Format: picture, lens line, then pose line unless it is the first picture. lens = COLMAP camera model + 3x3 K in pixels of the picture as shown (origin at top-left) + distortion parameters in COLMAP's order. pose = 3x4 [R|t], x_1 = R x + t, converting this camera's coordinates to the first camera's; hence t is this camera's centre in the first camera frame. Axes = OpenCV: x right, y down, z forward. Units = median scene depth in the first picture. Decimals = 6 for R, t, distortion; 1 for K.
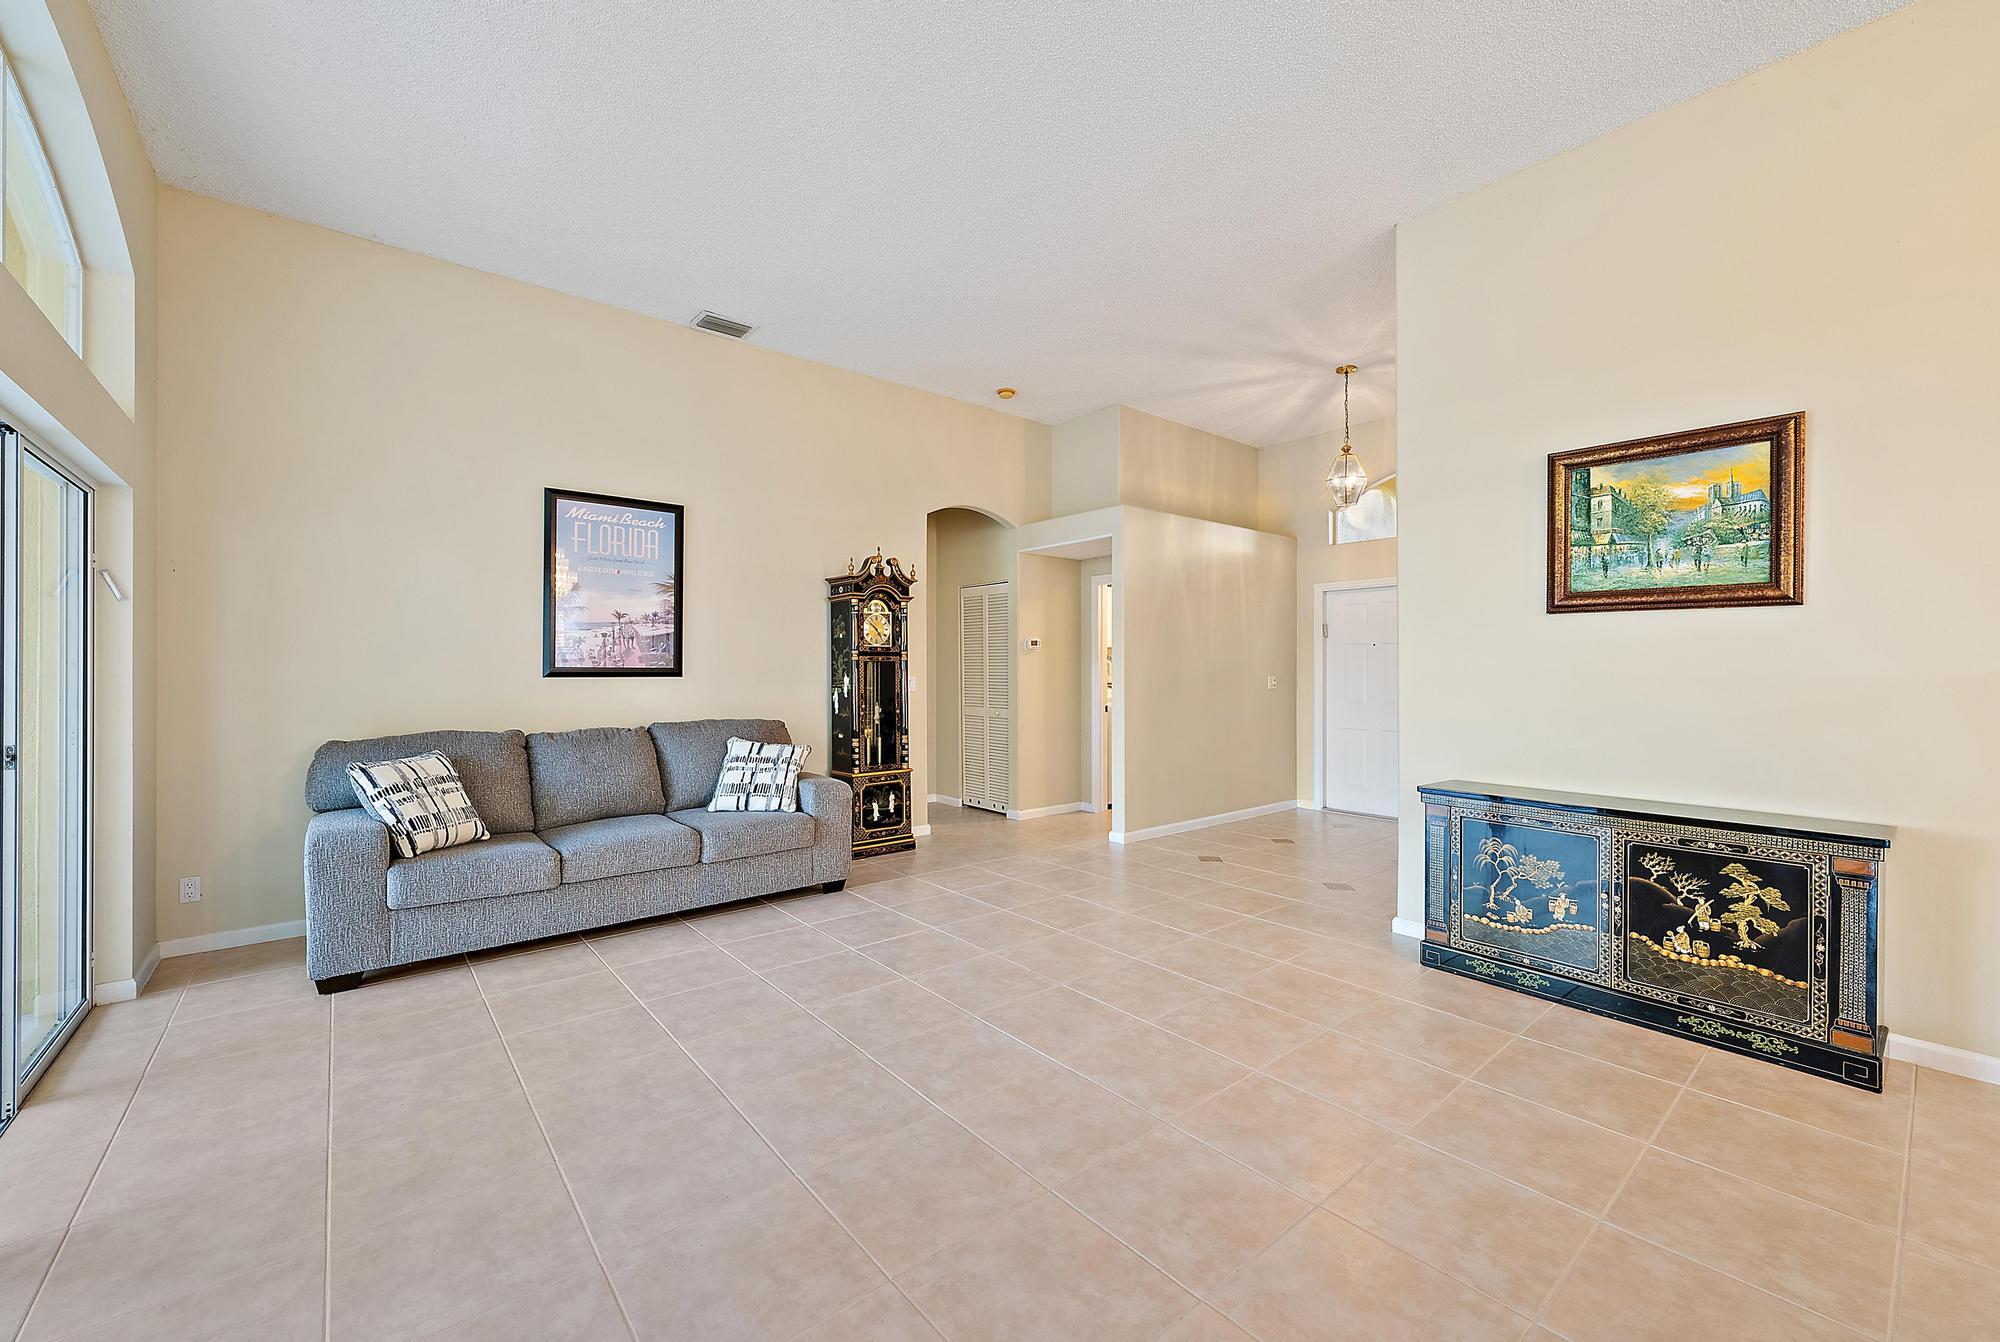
lens RADIAL K [[811.6, 0, 999.1], [0, 811.6, 655.6], [0, 0, 1]] dist [-0.002843, 0.001237]
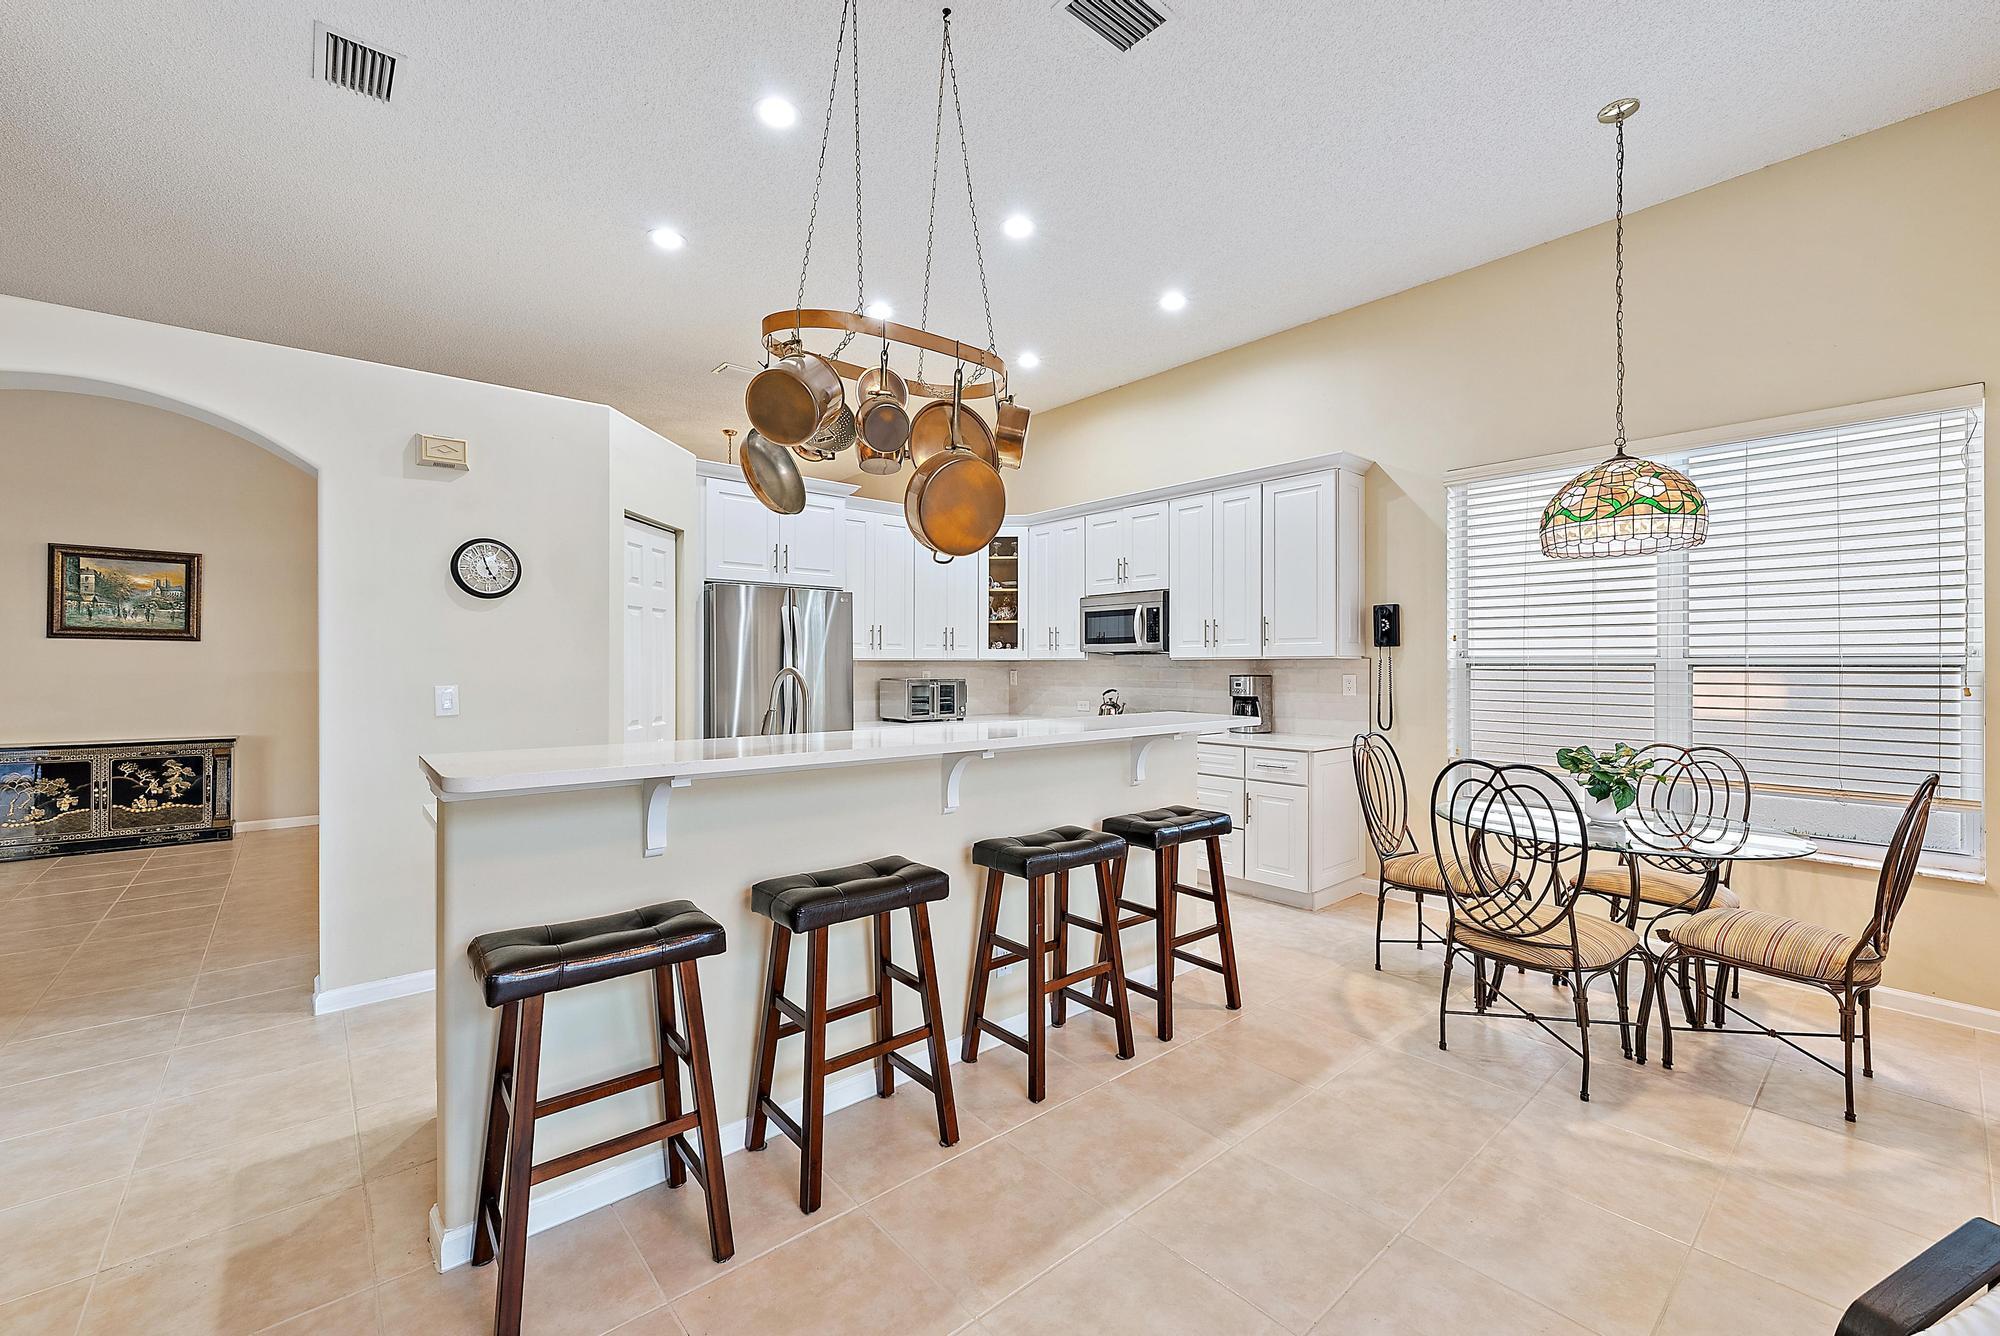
lens RADIAL K [[811.6, 0, 1004.5], [0, 811.6, 668.3], [0, 0, 1]] dist [-0.002843, 0.001237]
pose [[-0.036279, -0.002803, 0.999338, -1.263572], [-0.010828, 0.999938, 0.002411, -0.016458], [-0.999283, -0.010734, -0.036307, -1.085346]]
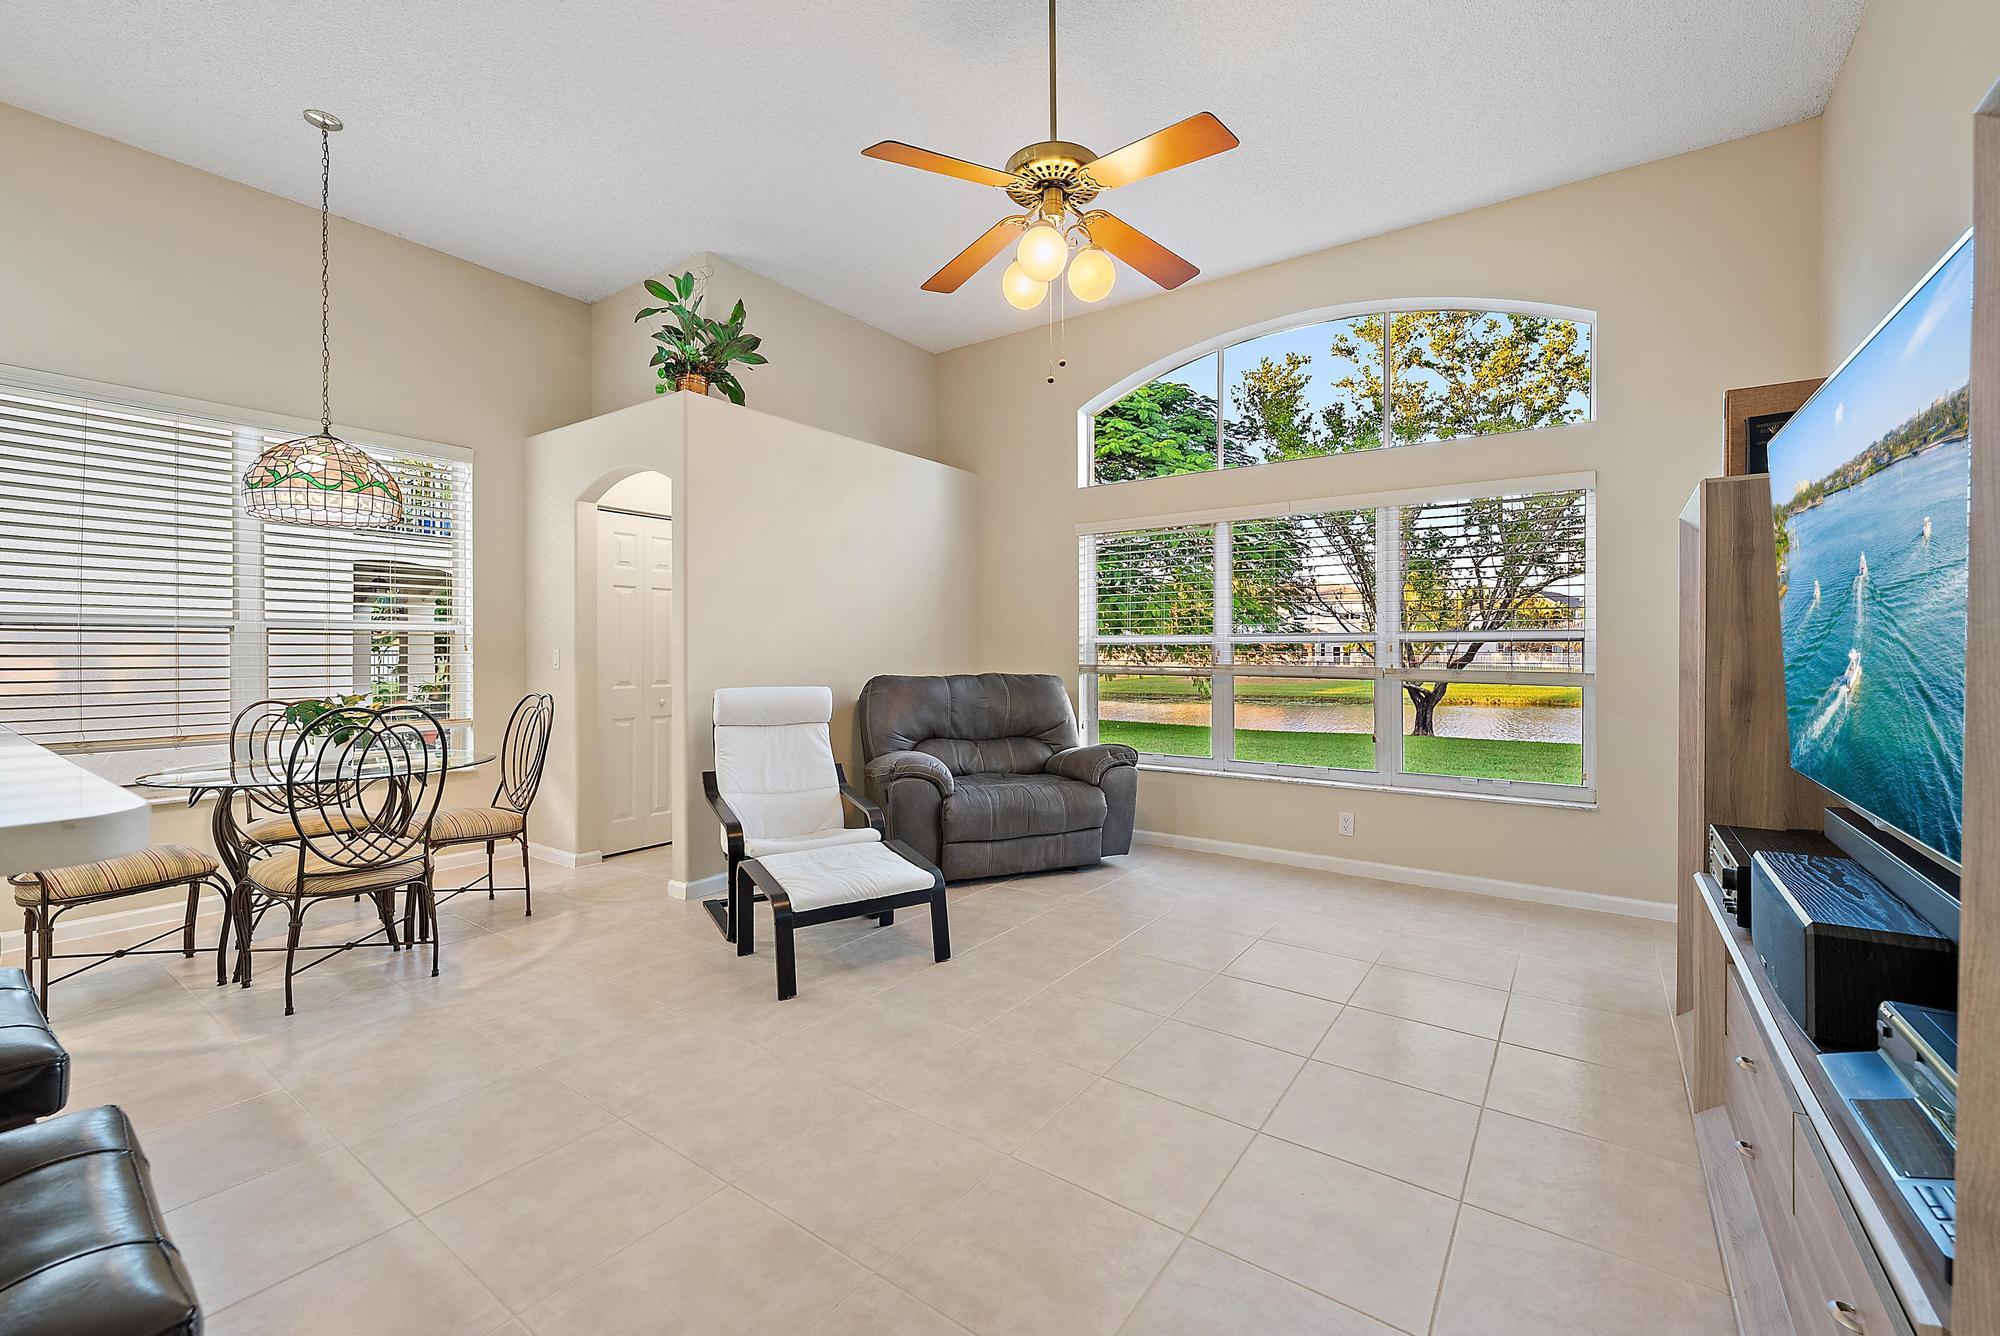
lens RADIAL K [[811.6, 0, 1015.5], [0, 811.6, 655.3], [0, 0, 1]] dist [-0.002843, 0.001237]
pose [[-0.961689, 0.001056, -0.274142, -0.881218], [0.001410, 0.999998, -0.001096, 0.020936], [0.274140, -0.001441, -0.961689, -0.538290]]
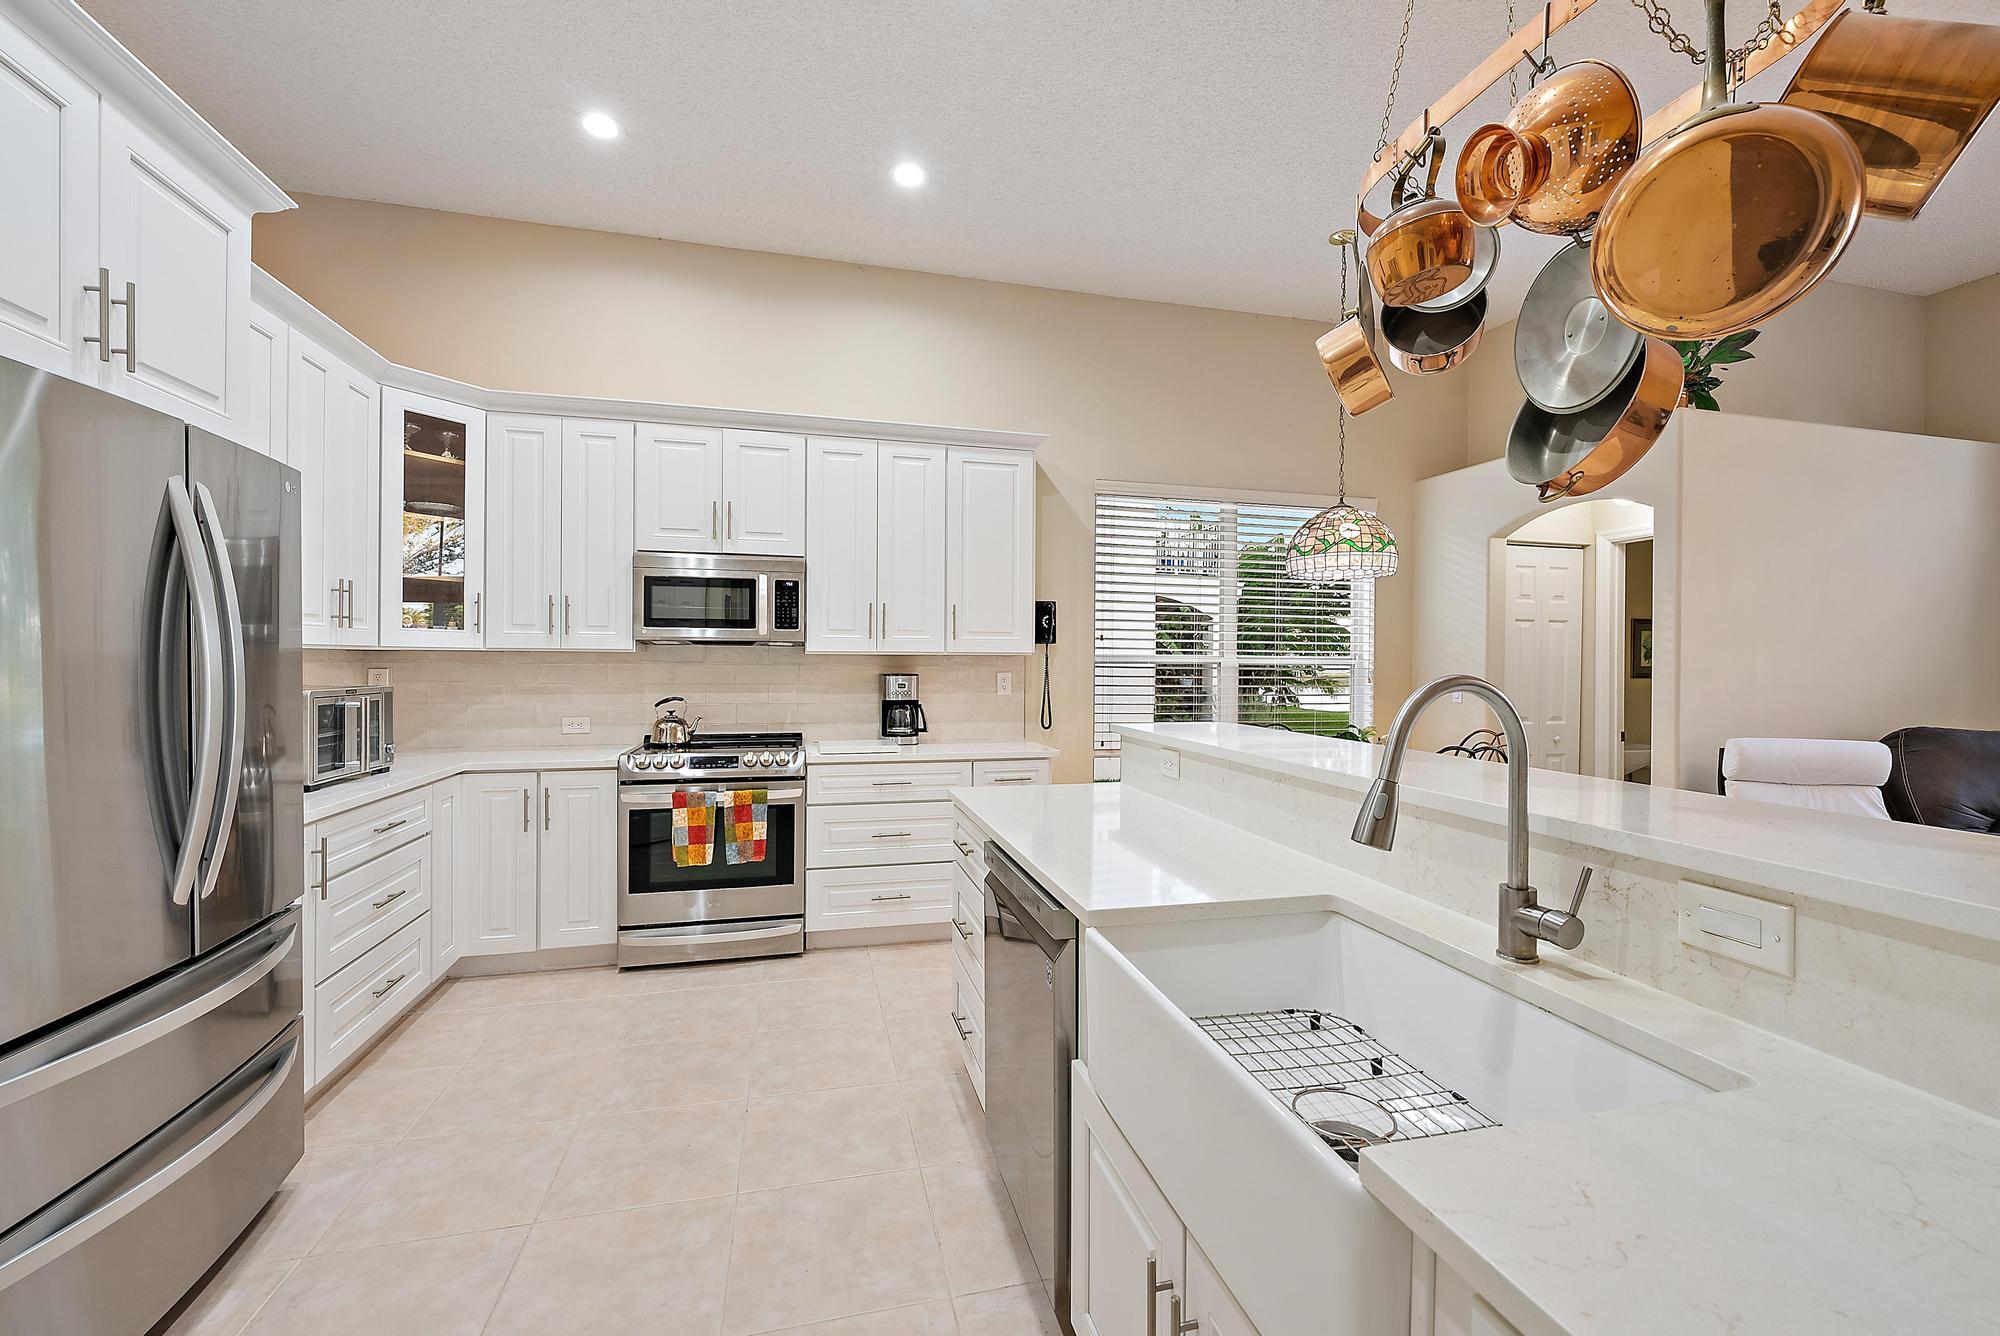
lens RADIAL K [[811.6, 0, 996.1], [0, 811.6, 668.1], [0, 0, 1]] dist [-0.002843, 0.001237]
pose [[-0.905377, -0.009517, 0.424501, -0.298820], [-0.011460, 0.999932, -0.002023, -0.012931], [-0.424453, -0.006696, -0.905425, -0.442209]]
